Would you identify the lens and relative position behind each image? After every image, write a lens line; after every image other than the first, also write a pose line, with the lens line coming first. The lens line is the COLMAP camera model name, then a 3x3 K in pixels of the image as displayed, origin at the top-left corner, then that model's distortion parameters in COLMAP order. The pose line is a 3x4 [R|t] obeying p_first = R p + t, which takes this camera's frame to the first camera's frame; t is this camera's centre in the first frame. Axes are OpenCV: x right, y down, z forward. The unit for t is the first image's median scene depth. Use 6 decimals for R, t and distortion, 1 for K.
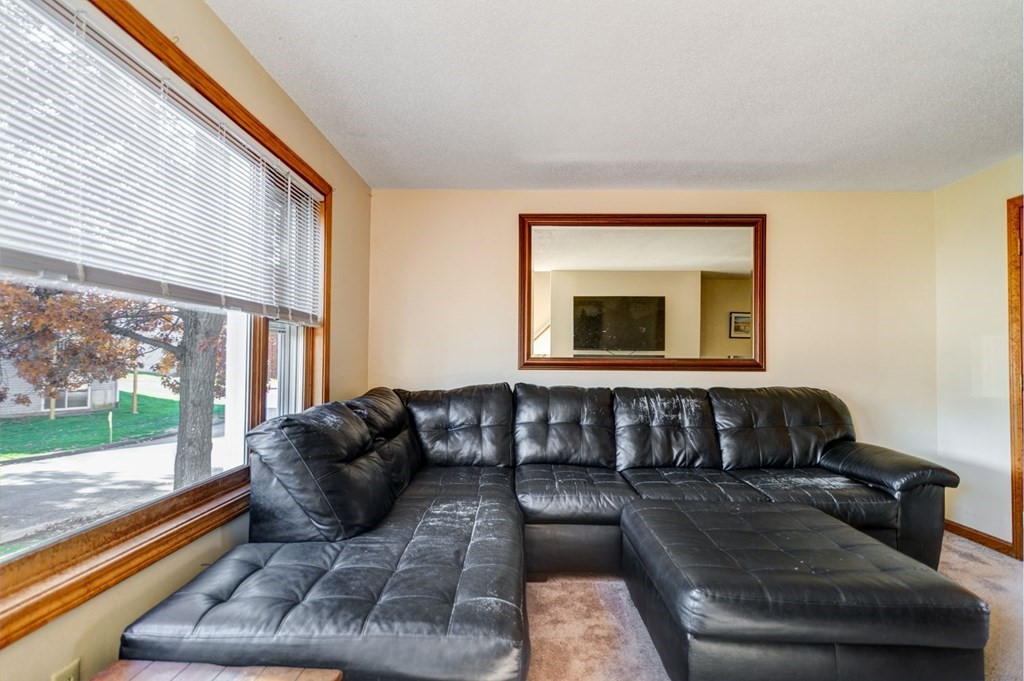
lens RADIAL K [[522.6, 0, 497.1], [0, 522.6, 344.8], [0, 0, 1]] dist [0.011800, -0.002719]
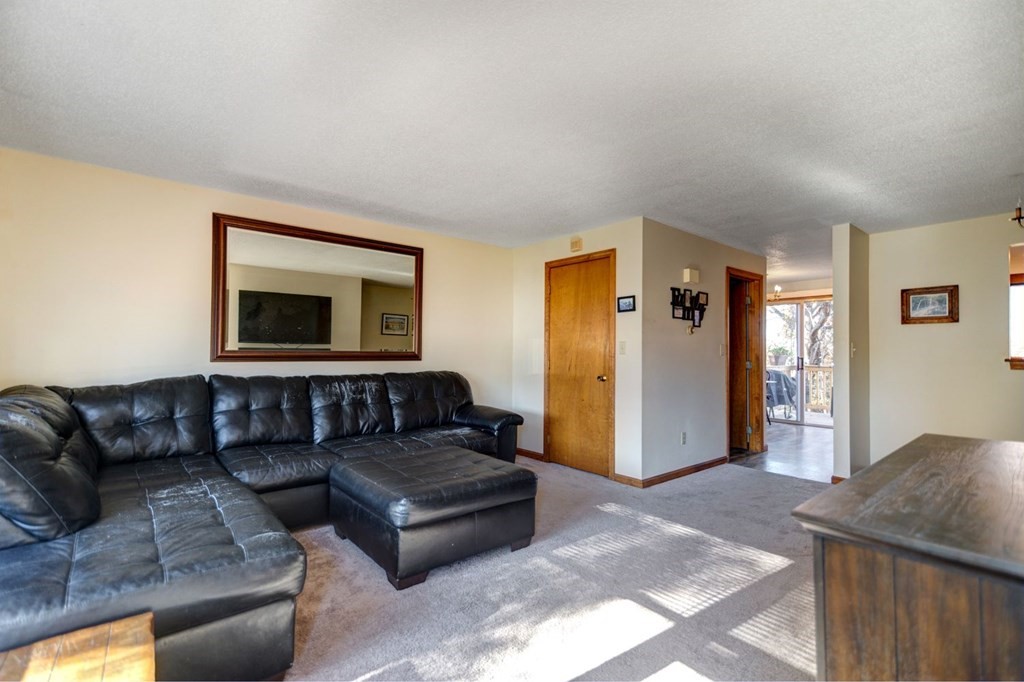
lens RADIAL K [[462.5, 0, 514.2], [0, 462.5, 345.3], [0, 0, 1]] dist [0.013827, 0.001858]
pose [[0.756797, 0.007772, 0.653604, -0.127278], [-0.016849, 0.999829, 0.007620, -0.003869], [-0.653433, -0.016779, 0.756798, -0.116325]]
